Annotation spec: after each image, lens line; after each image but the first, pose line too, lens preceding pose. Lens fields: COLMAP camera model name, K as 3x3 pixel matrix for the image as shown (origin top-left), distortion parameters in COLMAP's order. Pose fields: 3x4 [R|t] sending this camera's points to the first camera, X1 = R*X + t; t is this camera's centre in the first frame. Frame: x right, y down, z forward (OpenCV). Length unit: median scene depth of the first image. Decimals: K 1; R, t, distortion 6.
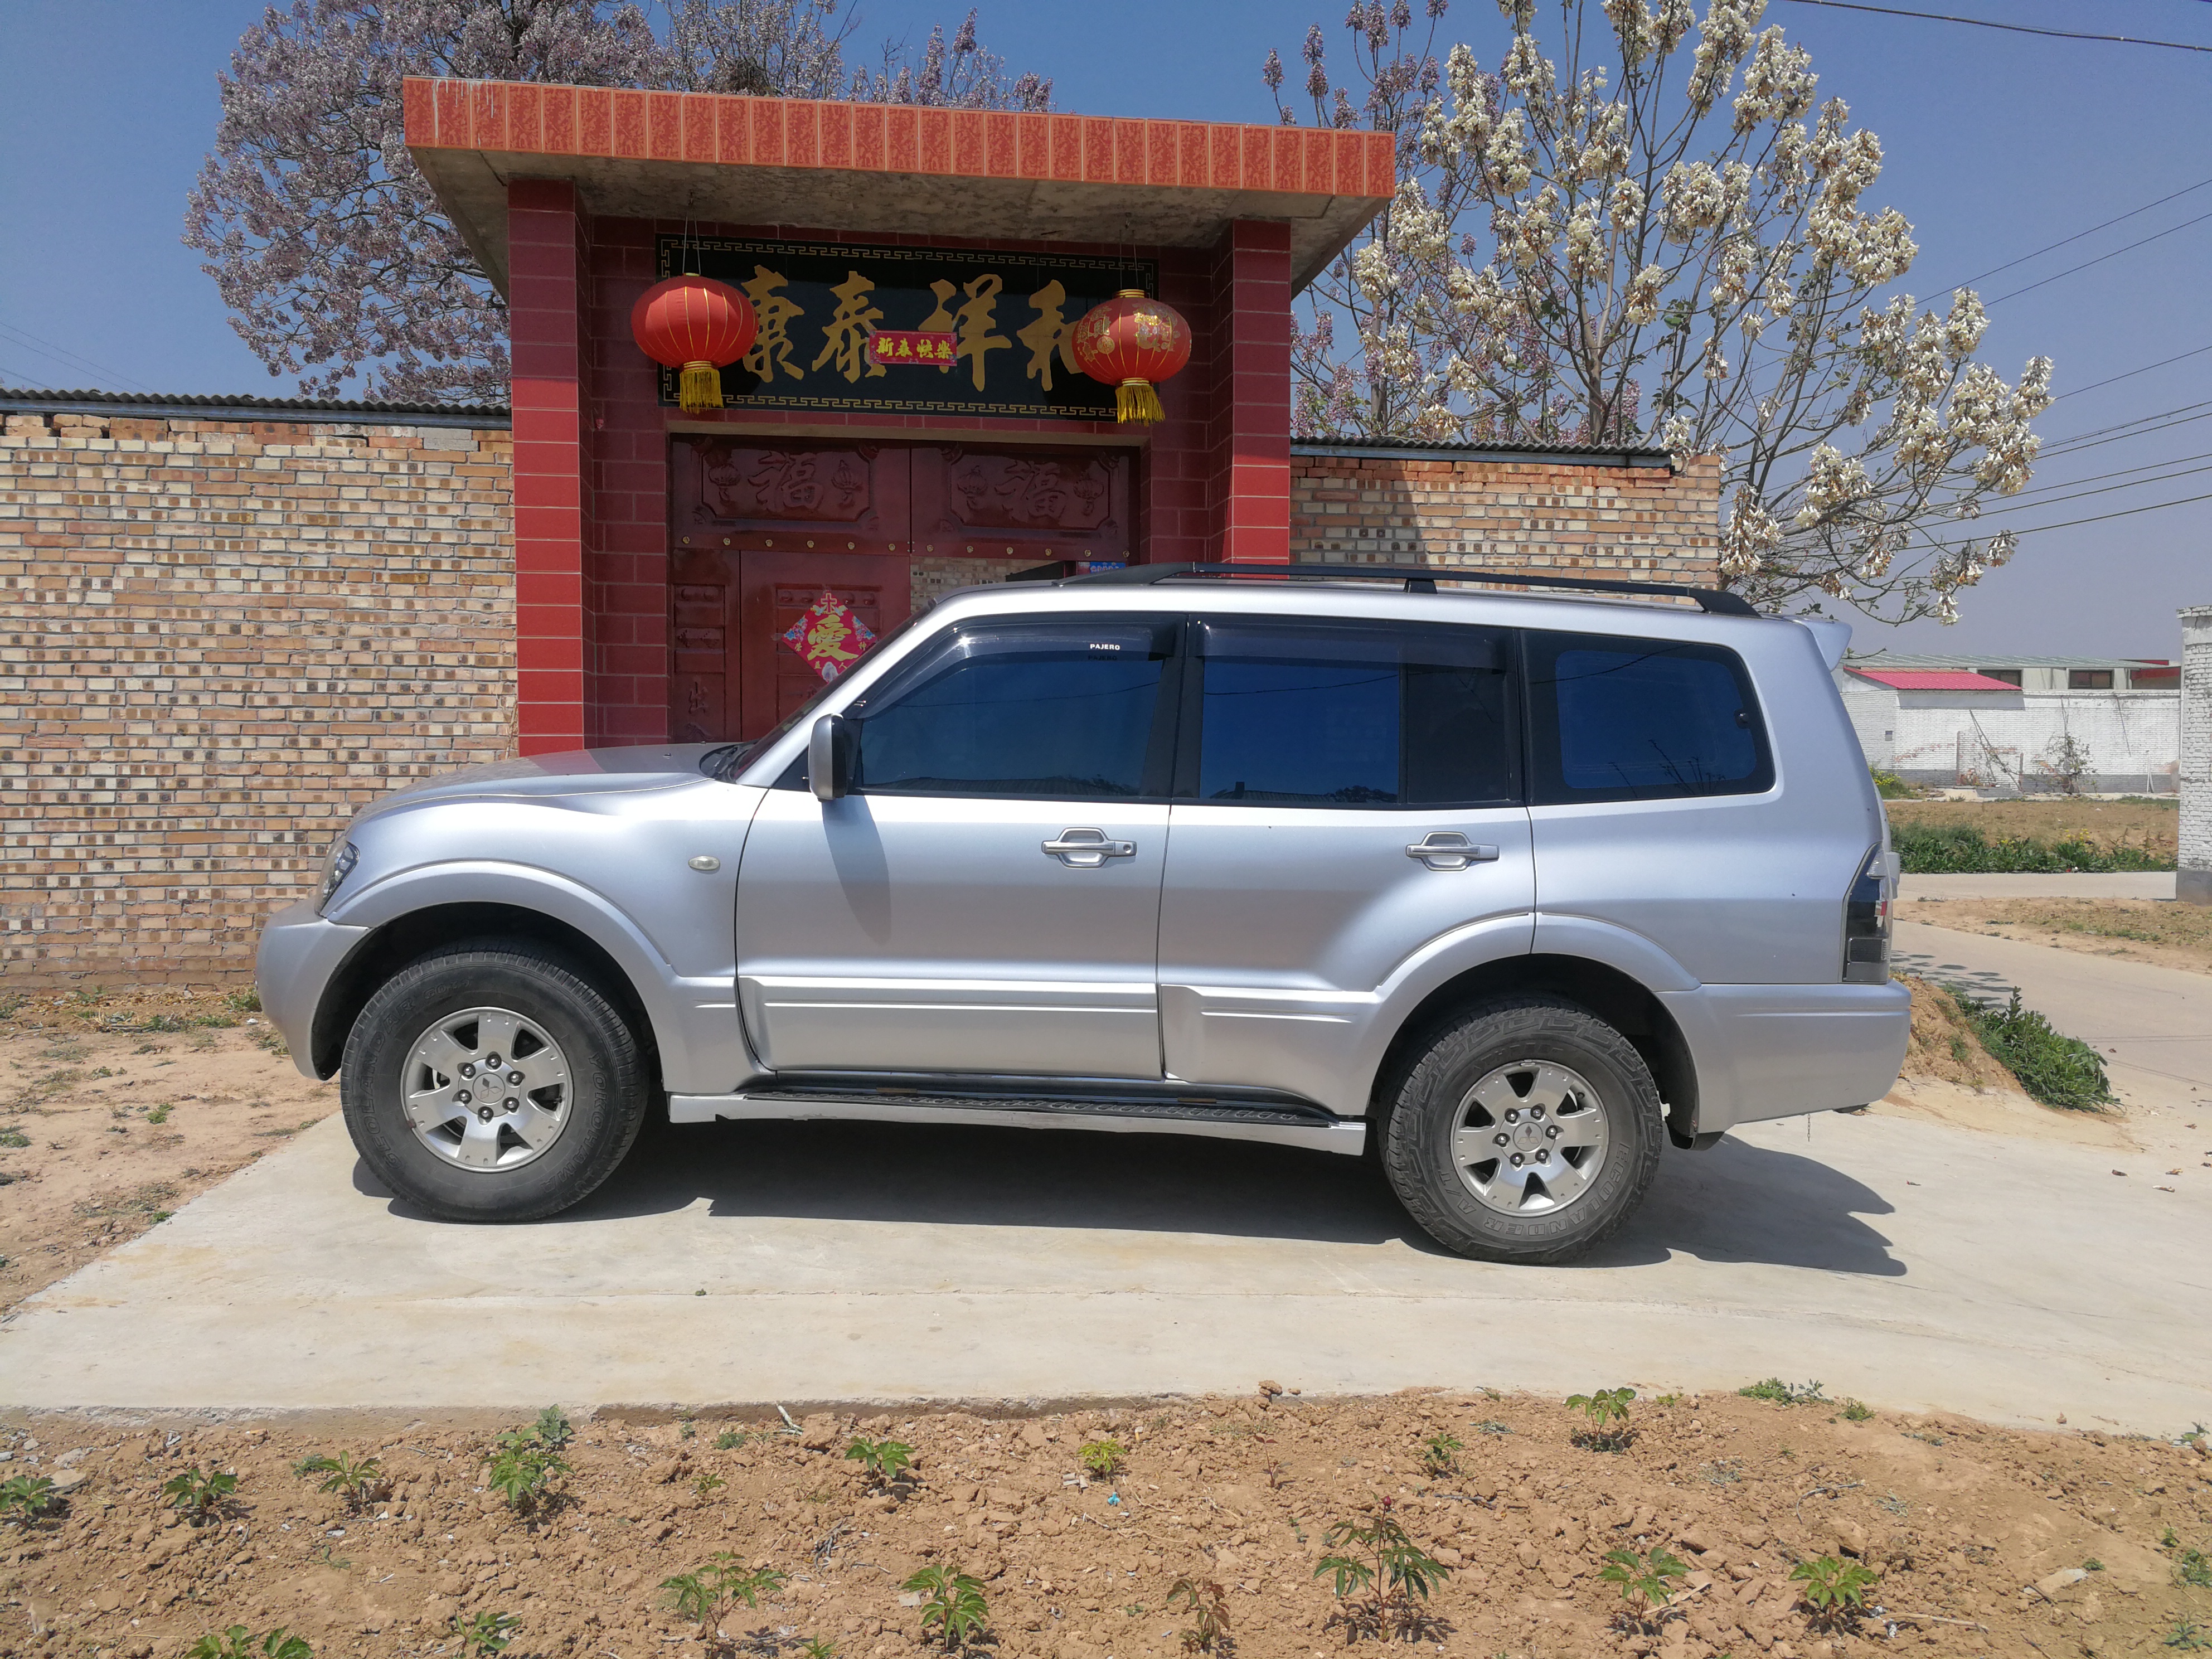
lens RADIAL K [[1790.3, 0, 1114.3], [0, 1790.3, 819.1], [0, 0, 1]] dist [-0.004883, -0.014388]
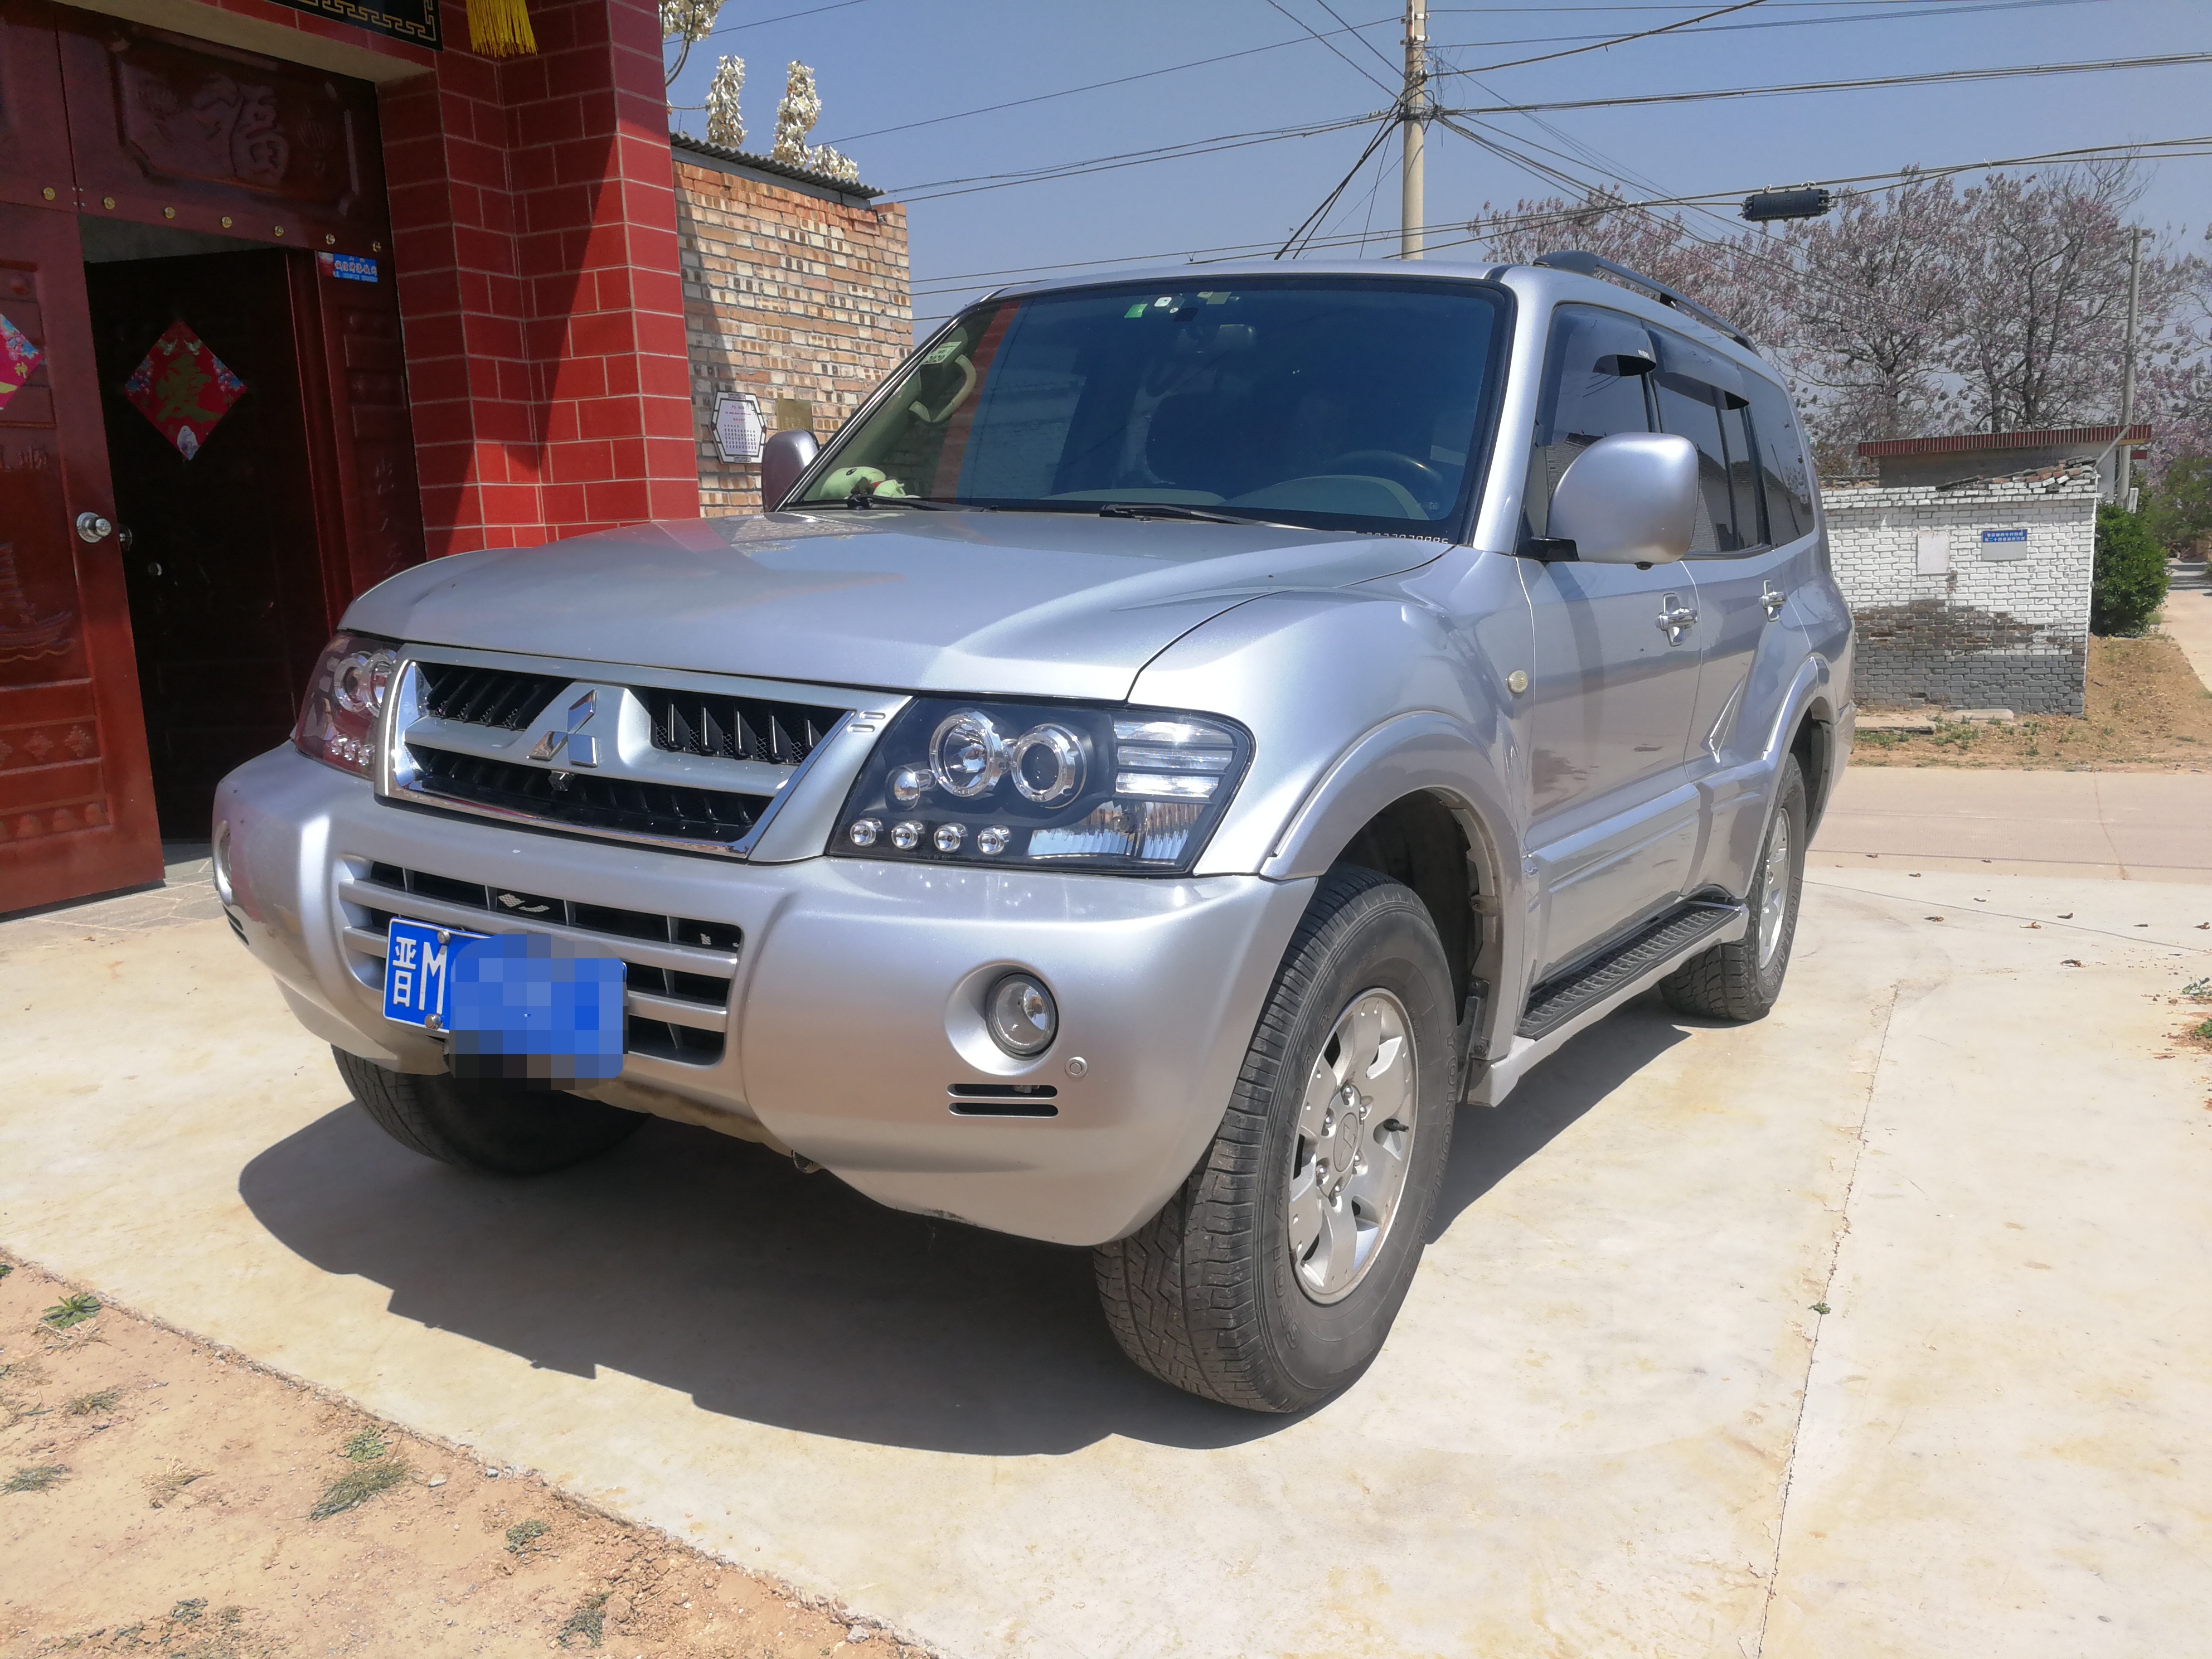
lens RADIAL K [[1790.3, 0, 1110.5], [0, 1790.3, 852.0], [0, 0, 1]] dist [-0.004883, -0.014388]
pose [[0.580215, -0.163463, 0.797891, -0.399979], [0.066366, 0.985884, 0.153716, -0.009976], [-0.811755, -0.036235, 0.582873, 0.375851]]
